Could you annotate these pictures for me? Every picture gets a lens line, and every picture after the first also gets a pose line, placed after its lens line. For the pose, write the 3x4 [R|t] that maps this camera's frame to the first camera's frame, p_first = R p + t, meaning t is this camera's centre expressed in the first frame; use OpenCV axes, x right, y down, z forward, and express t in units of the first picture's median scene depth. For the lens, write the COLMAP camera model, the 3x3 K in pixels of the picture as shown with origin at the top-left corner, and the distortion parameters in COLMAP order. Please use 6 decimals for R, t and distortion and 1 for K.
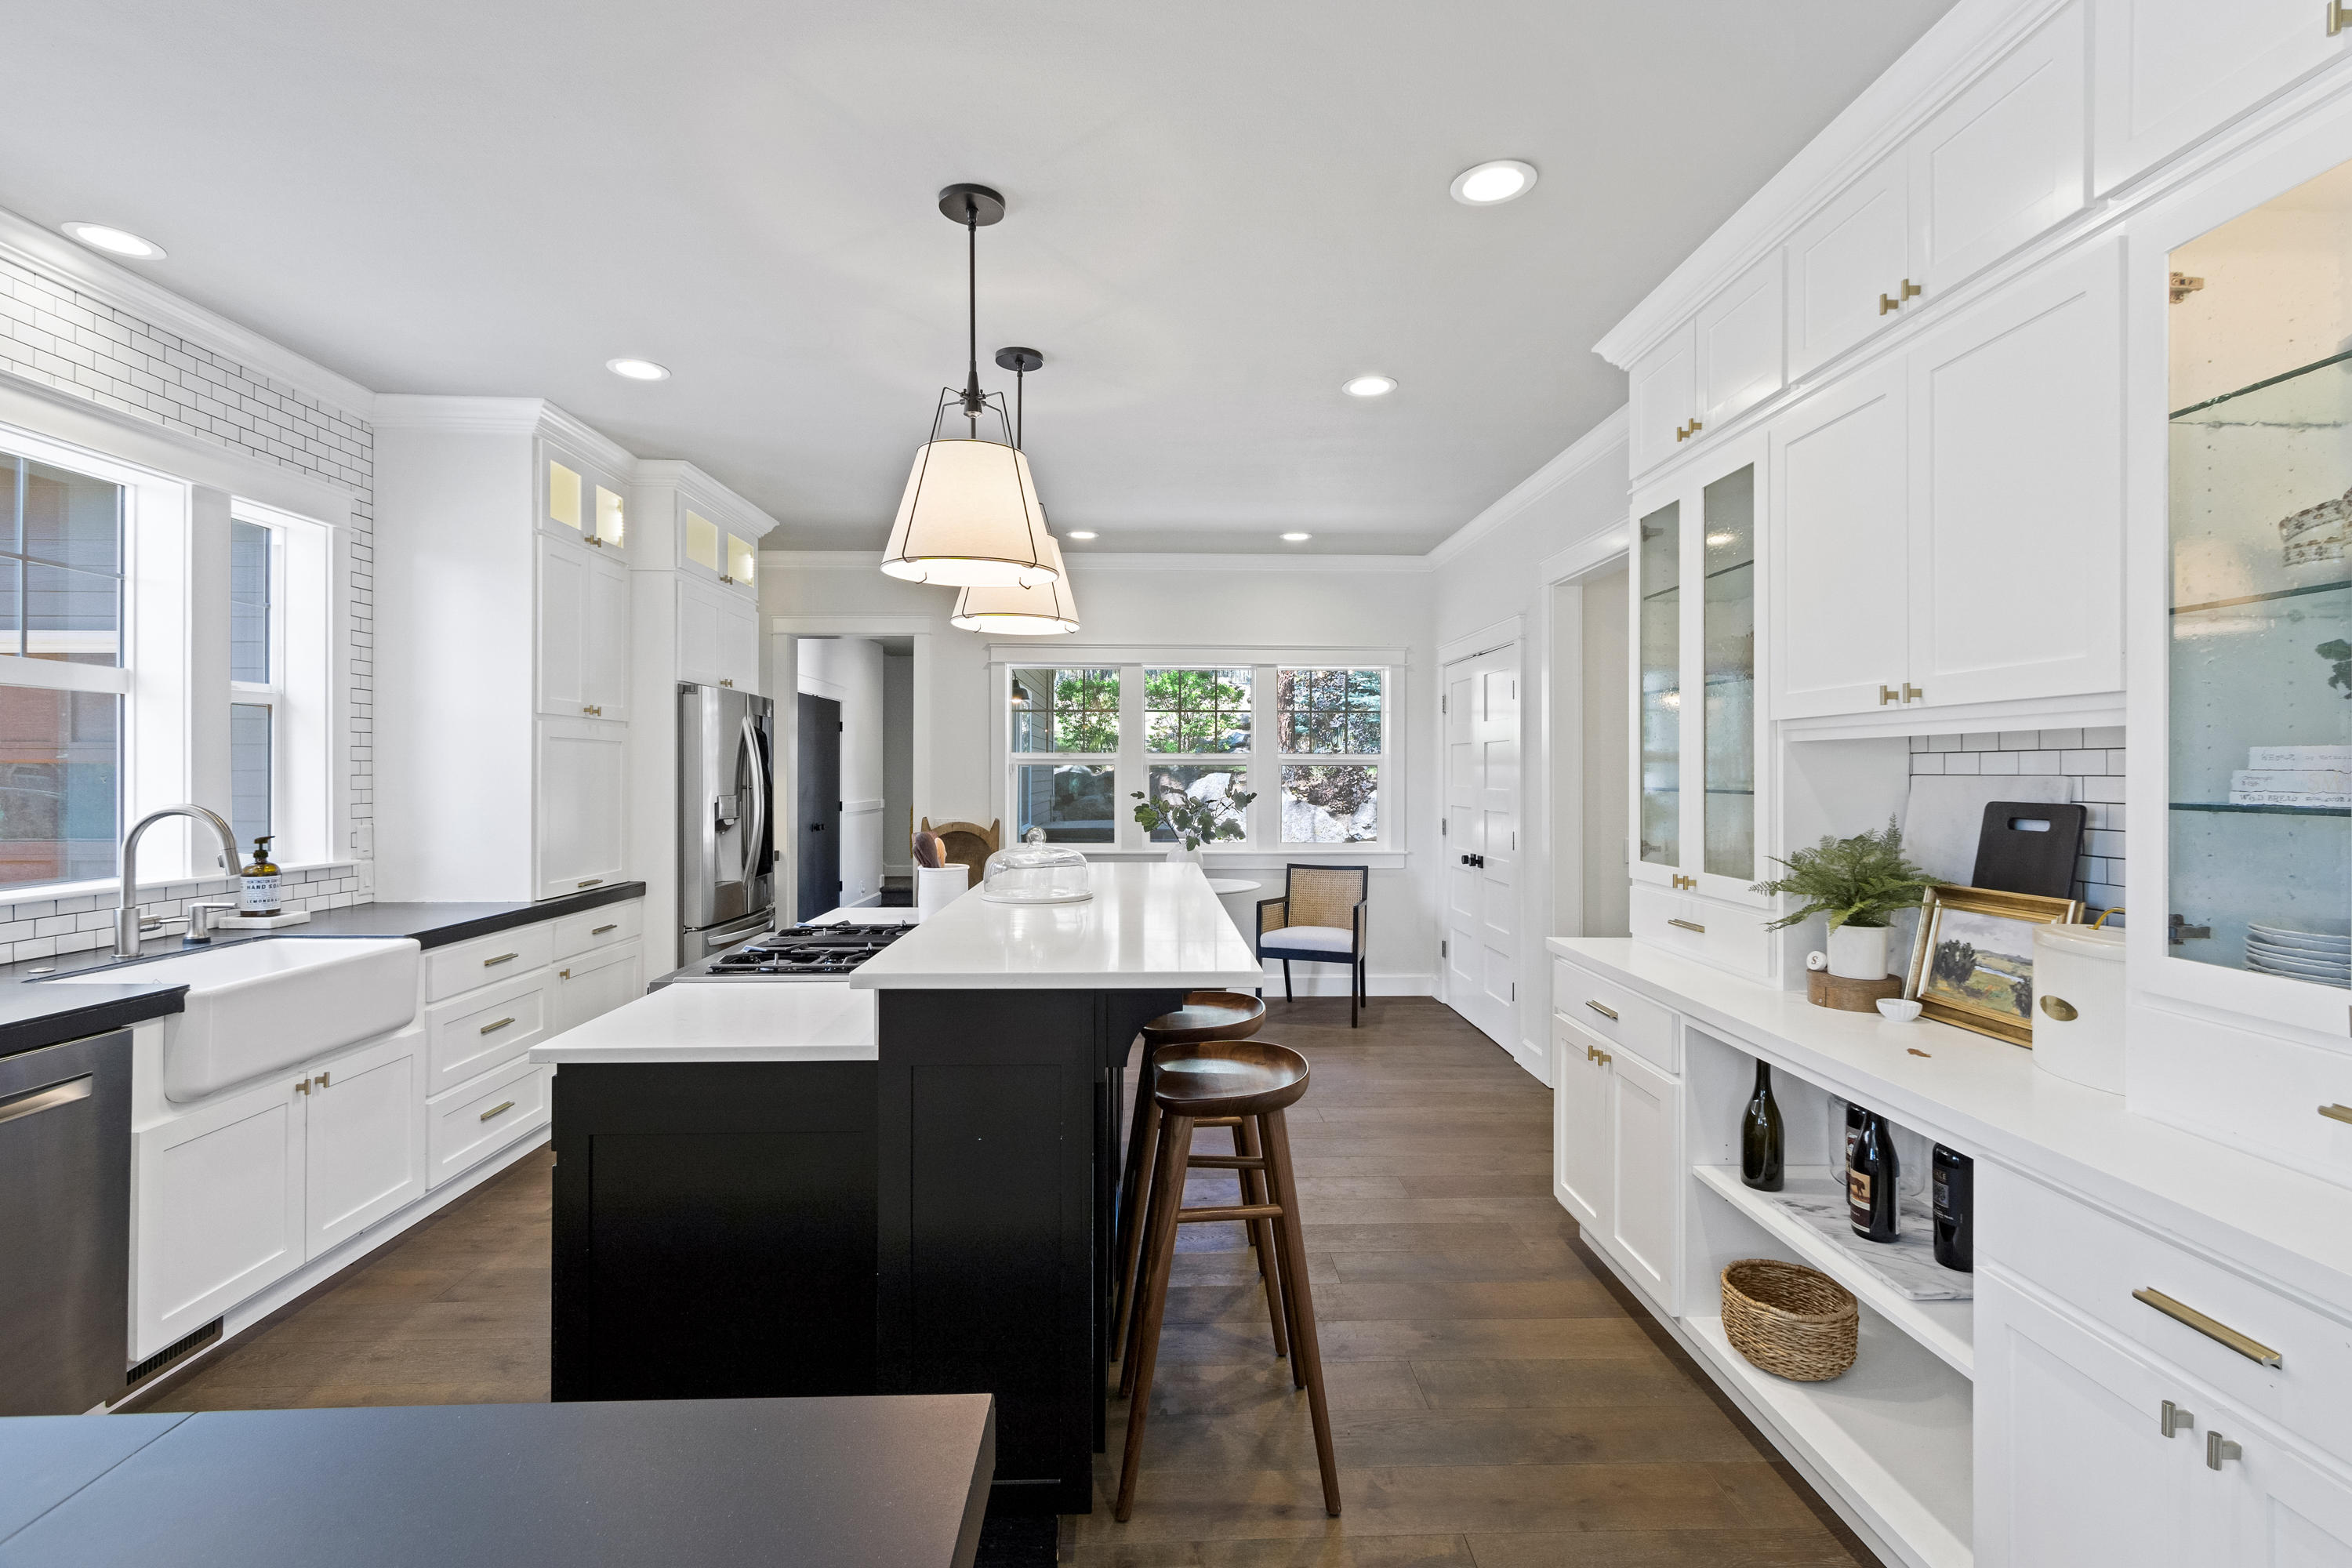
lens RADIAL K [[1069.4, 0, 1171.1], [0, 1069.4, 774.9], [0, 0, 1]] dist [0.008211, -0.002377]
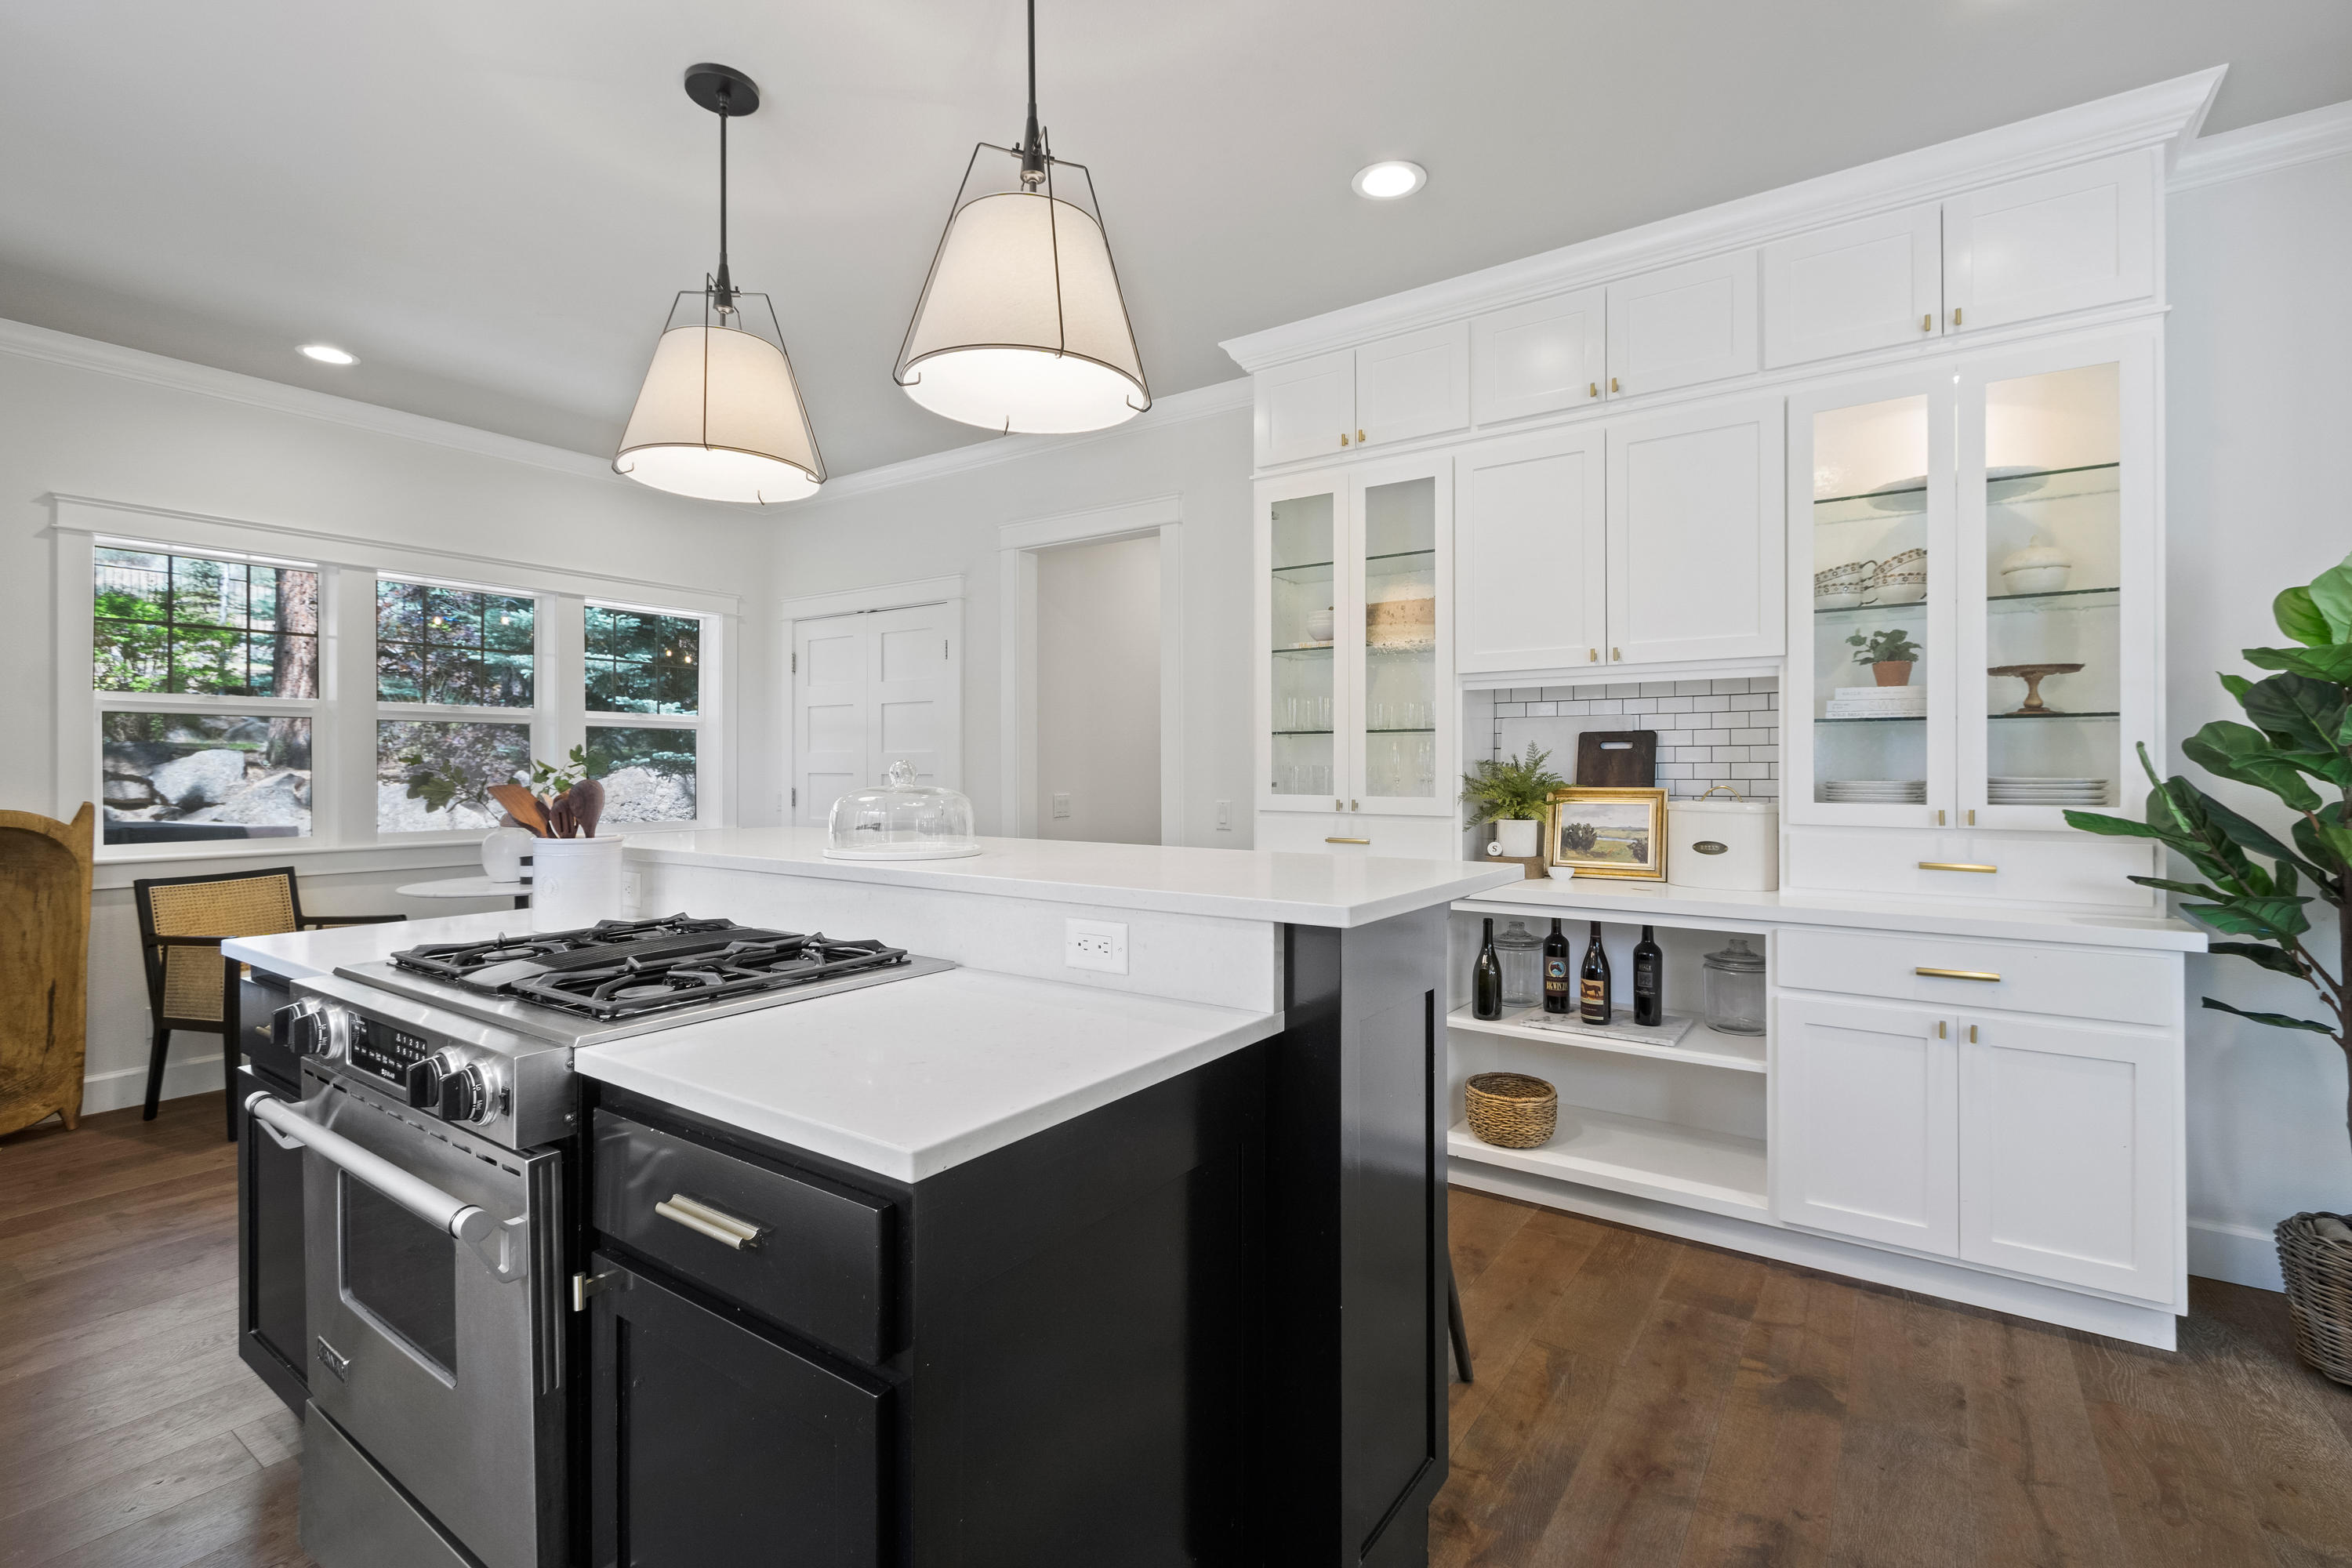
lens RADIAL K [[1069.4, 0, 1185.5], [0, 1069.4, 772.2], [0, 0, 1]] dist [0.008211, -0.002377]
pose [[0.599977, -0.004558, 0.800004, -0.683955], [0.004015, 0.999988, 0.002686, 0.064473], [-0.800007, 0.001600, 0.599989, 0.456568]]
